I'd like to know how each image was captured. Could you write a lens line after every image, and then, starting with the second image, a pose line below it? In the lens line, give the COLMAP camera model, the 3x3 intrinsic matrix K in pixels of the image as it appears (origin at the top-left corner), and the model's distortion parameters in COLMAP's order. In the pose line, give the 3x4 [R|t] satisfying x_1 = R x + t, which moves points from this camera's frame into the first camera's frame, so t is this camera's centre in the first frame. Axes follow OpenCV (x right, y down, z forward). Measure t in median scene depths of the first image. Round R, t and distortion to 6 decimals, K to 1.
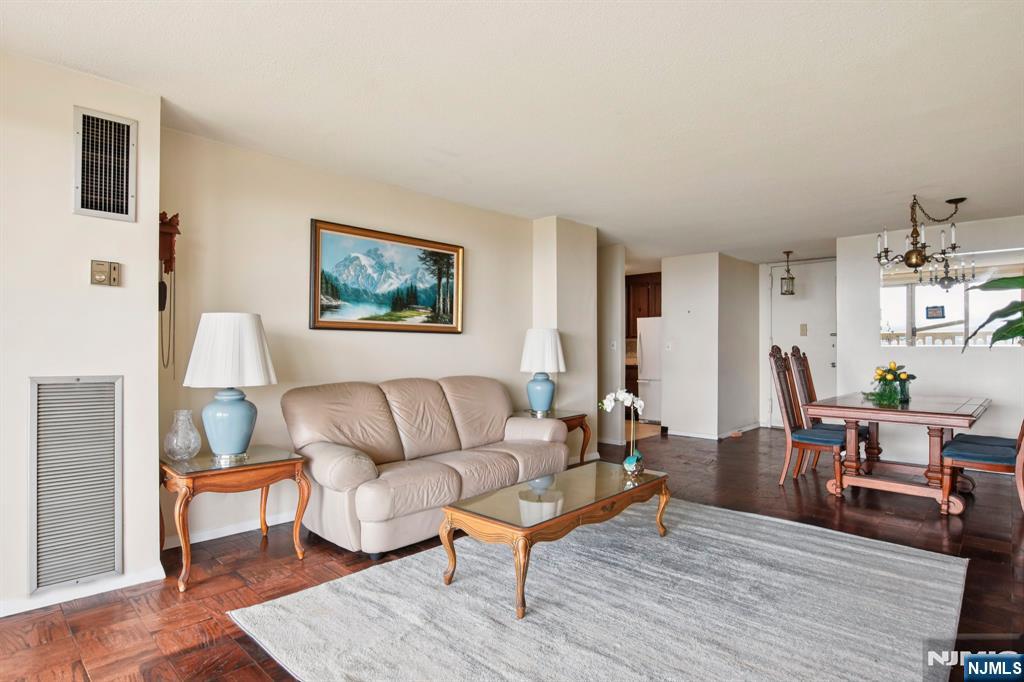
lens RADIAL K [[554.8, 0, 512.0], [0, 554.8, 341.0], [0, 0, 1]] dist [0.000114, 0.000036]
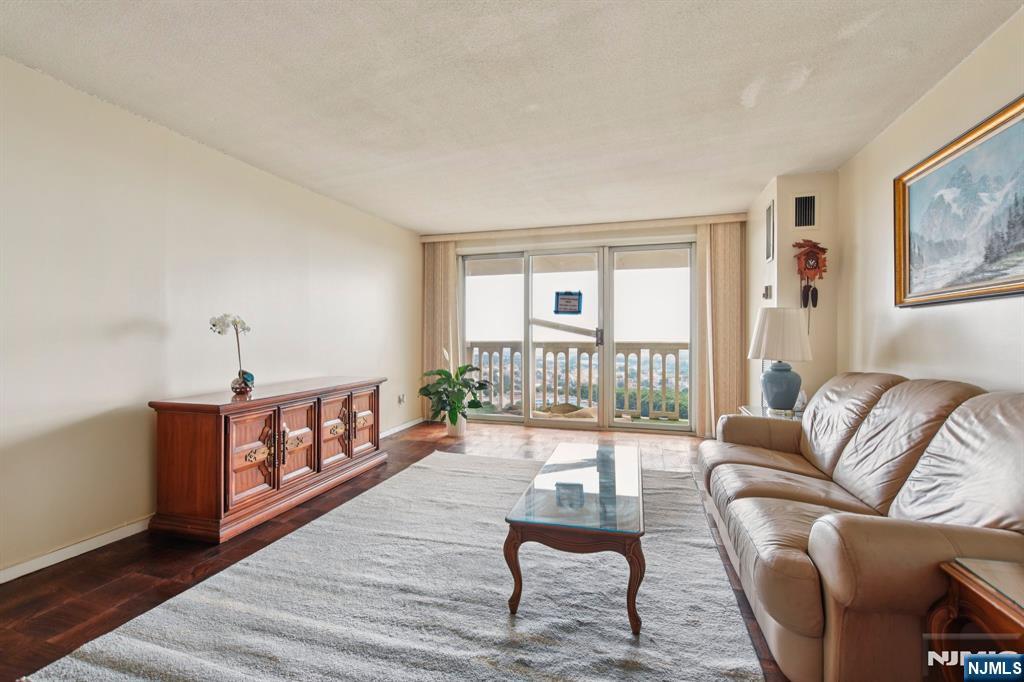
lens RADIAL K [[448.3, 0, 512.0], [0, 448.3, 341.0], [0, 0, 1]] dist [-0.001443, -0.000110]
pose [[-0.880917, -0.004733, -0.473247, 0.434395], [0.000798, 0.999934, -0.011485, 0.032080], [0.473270, -0.010495, -0.880855, 1.207114]]
